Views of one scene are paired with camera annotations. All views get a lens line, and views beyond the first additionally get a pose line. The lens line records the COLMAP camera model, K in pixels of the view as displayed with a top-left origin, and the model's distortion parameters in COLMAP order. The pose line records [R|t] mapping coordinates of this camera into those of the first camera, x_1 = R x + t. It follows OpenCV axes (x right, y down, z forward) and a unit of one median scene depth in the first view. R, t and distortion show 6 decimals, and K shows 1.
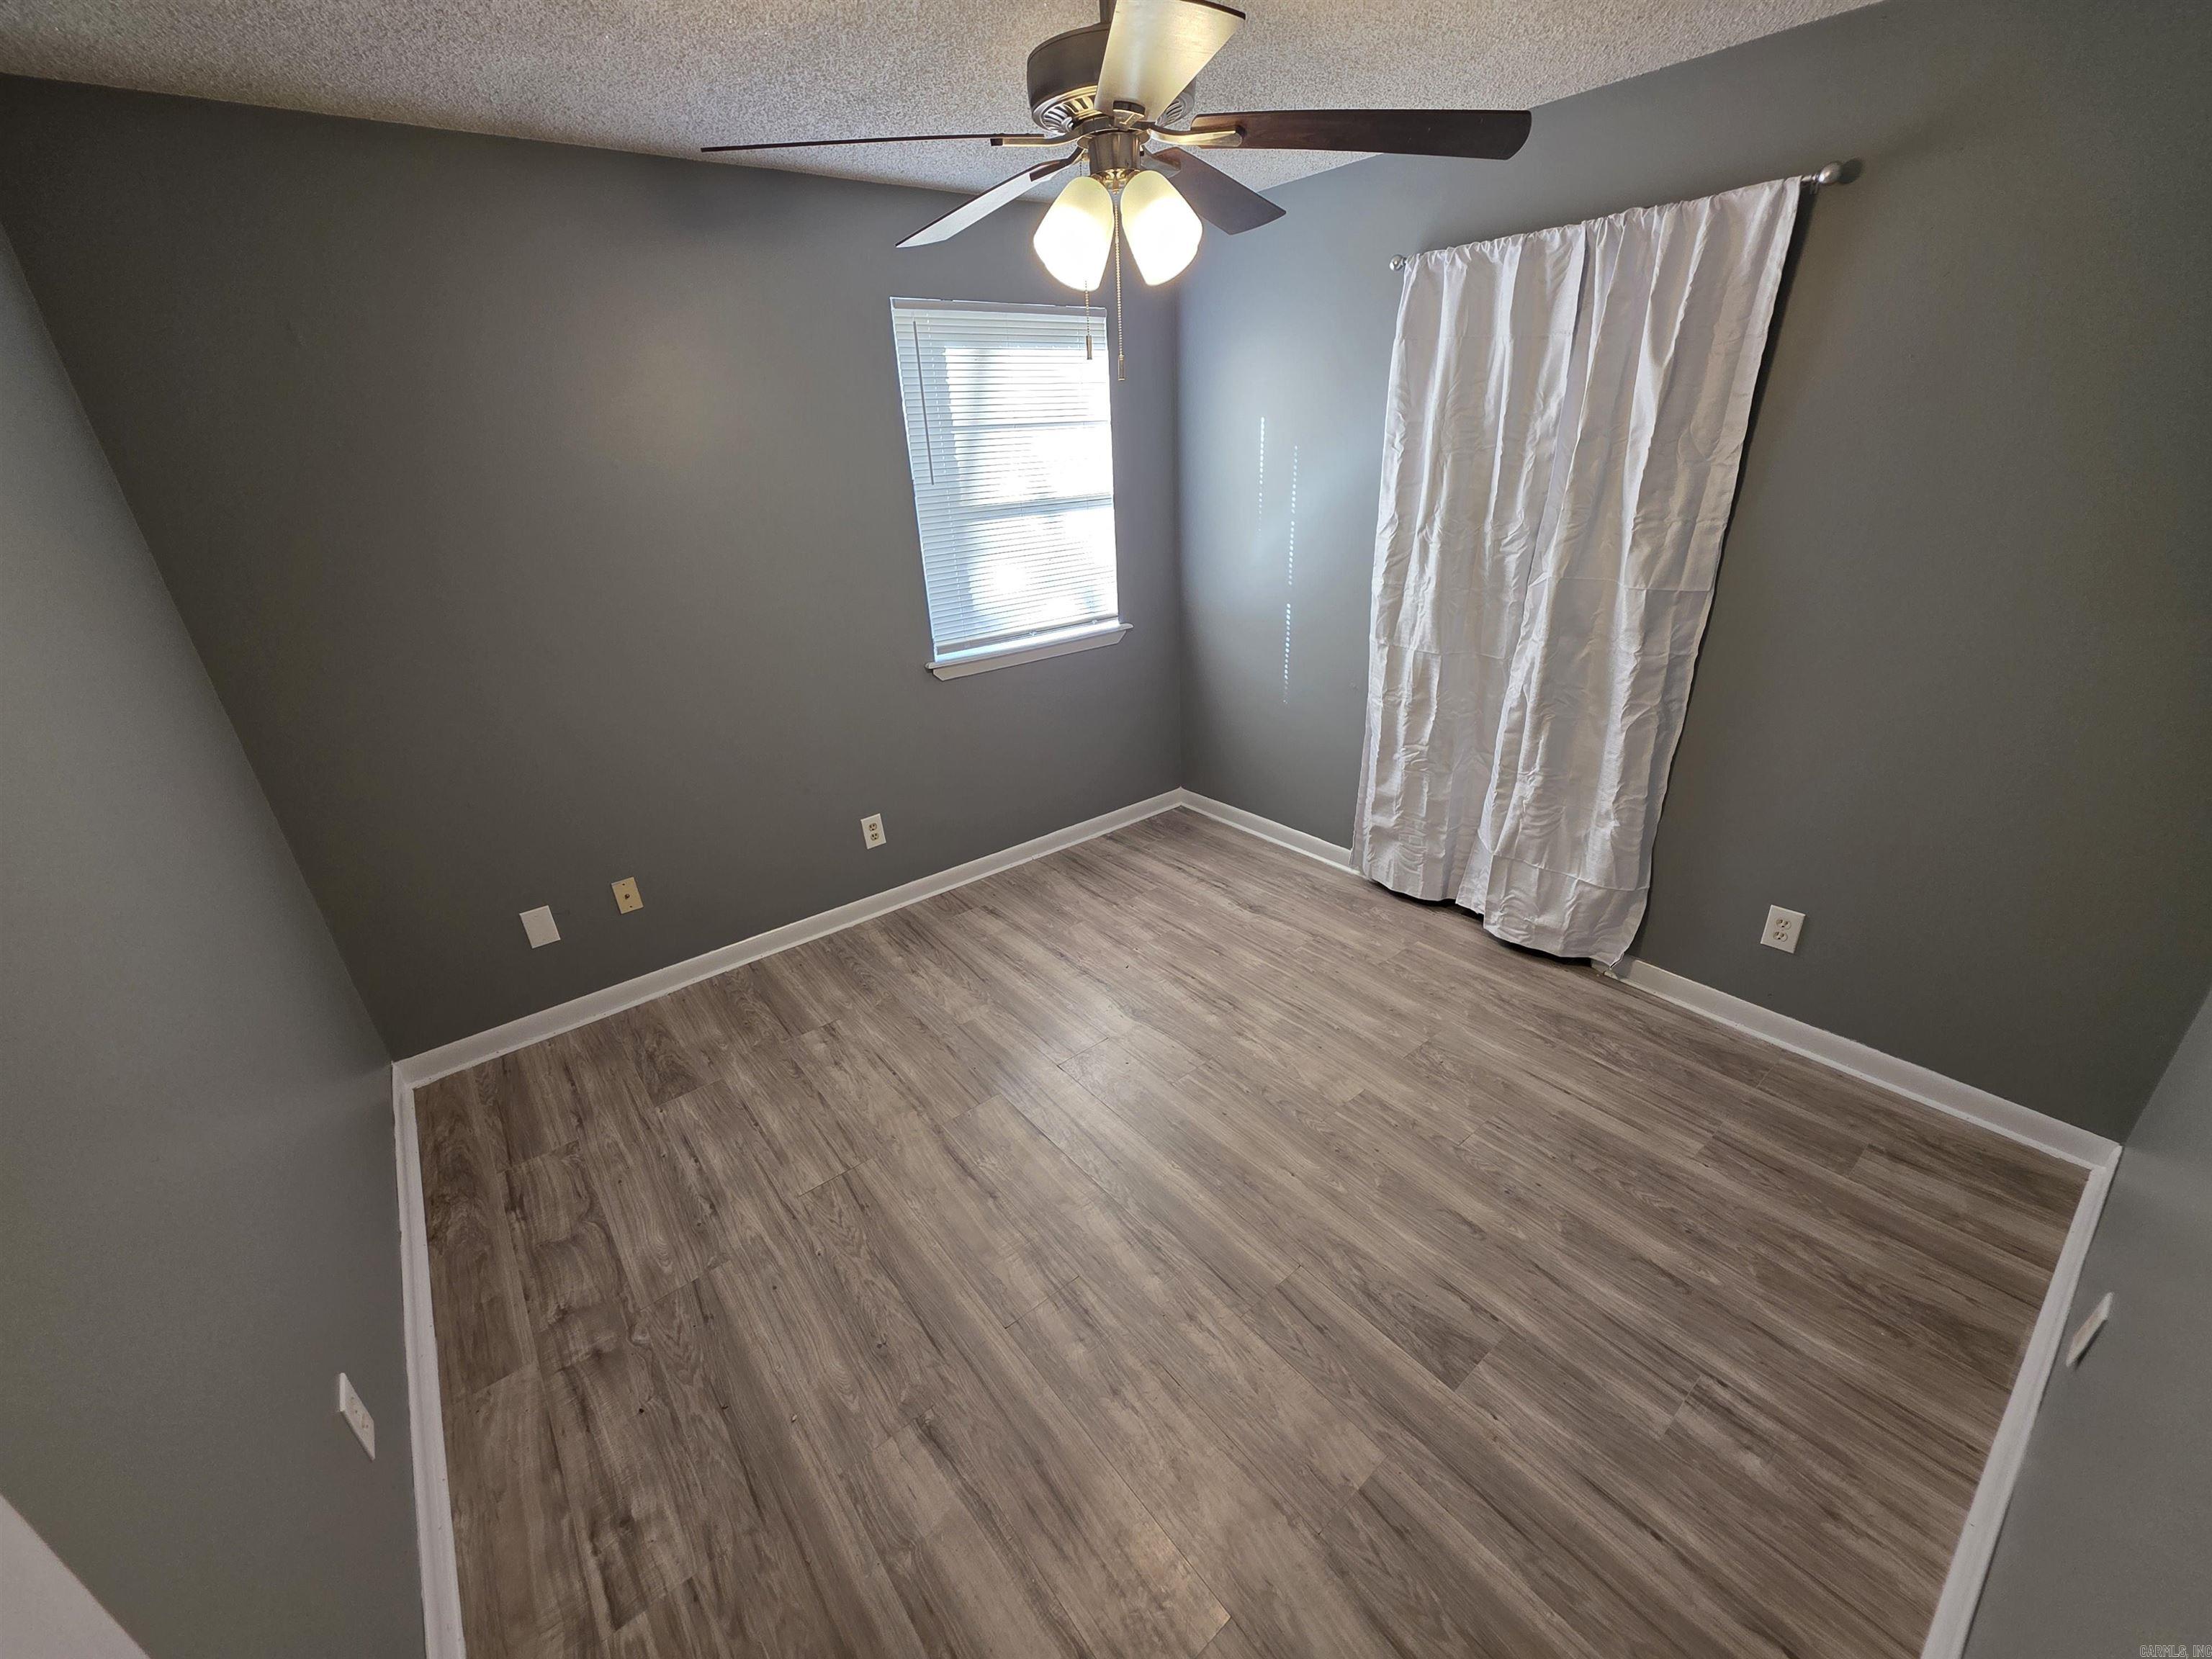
lens RADIAL K [[879.6, 0, 1103.7], [0, 879.6, 835.9], [0, 0, 1]] dist [0.005729, -0.001512]
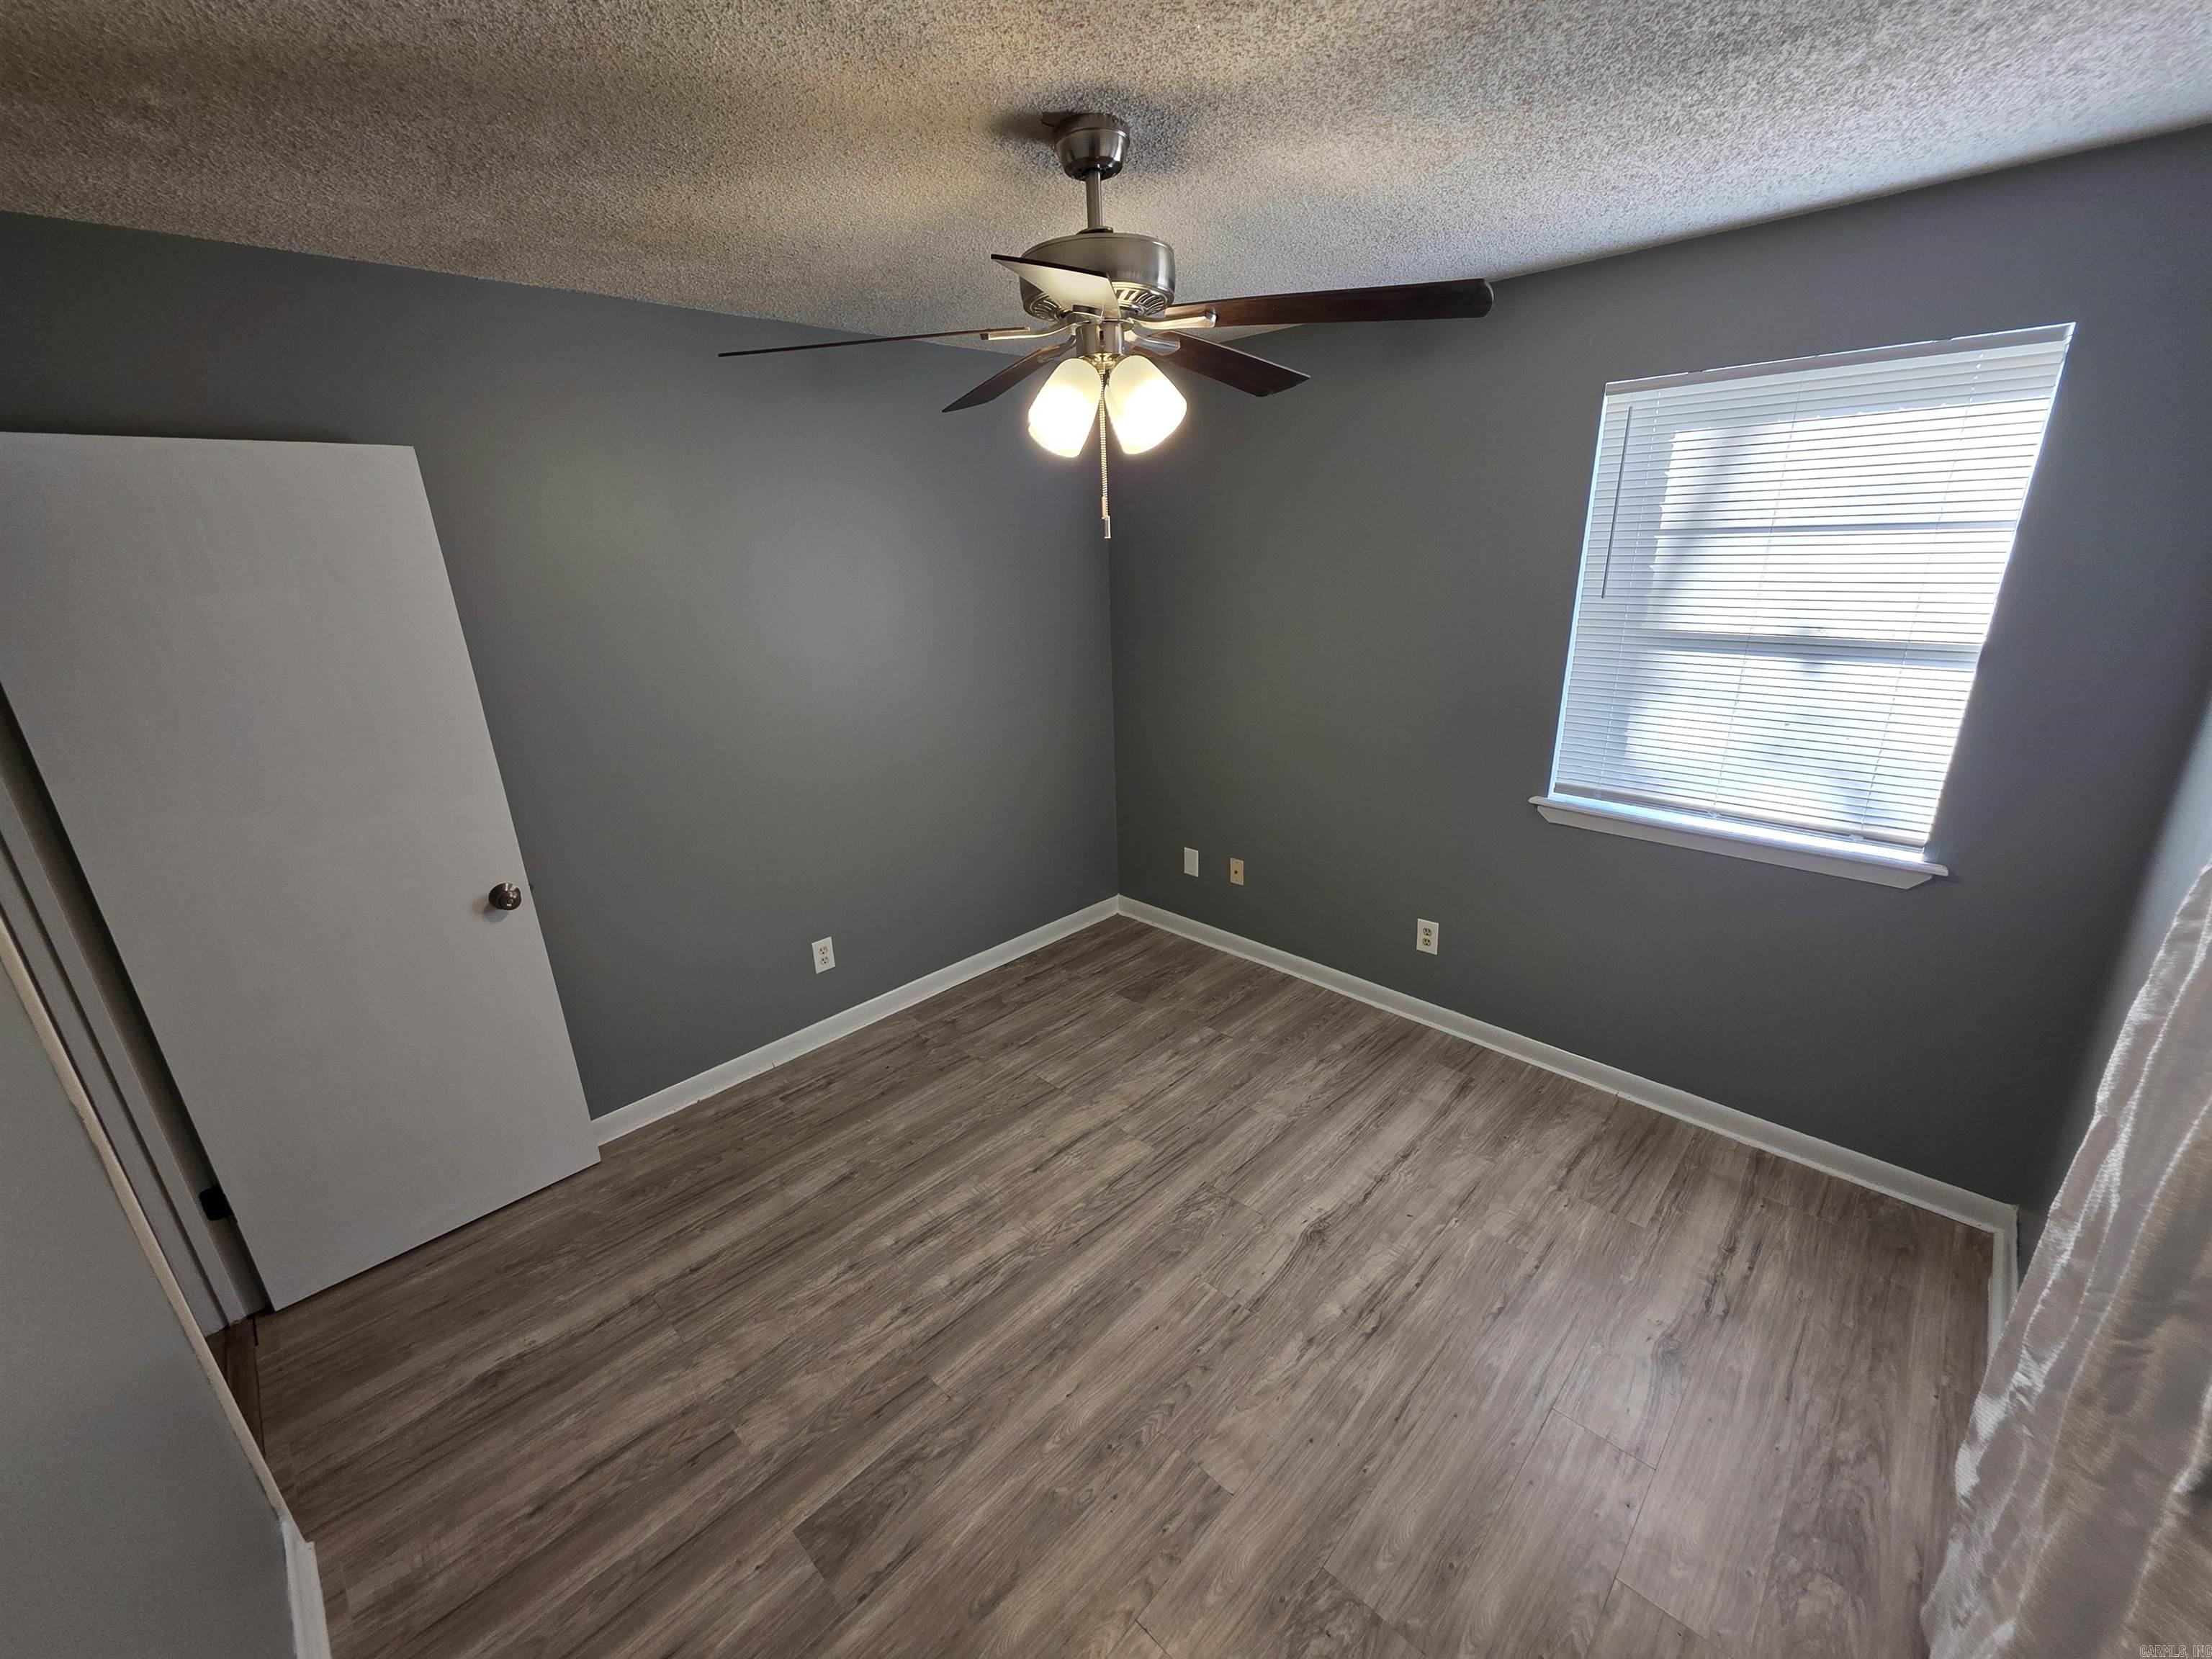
lens RADIAL K [[879.6, 0, 1103.7], [0, 879.6, 835.9], [0, 0, 1]] dist [0.005729, -0.001512]
pose [[0.126760, 0.363390, -0.922973, 0.724779], [-0.384086, 0.875875, 0.292097, -0.331672], [0.914554, 0.317475, 0.250599, 0.548578]]
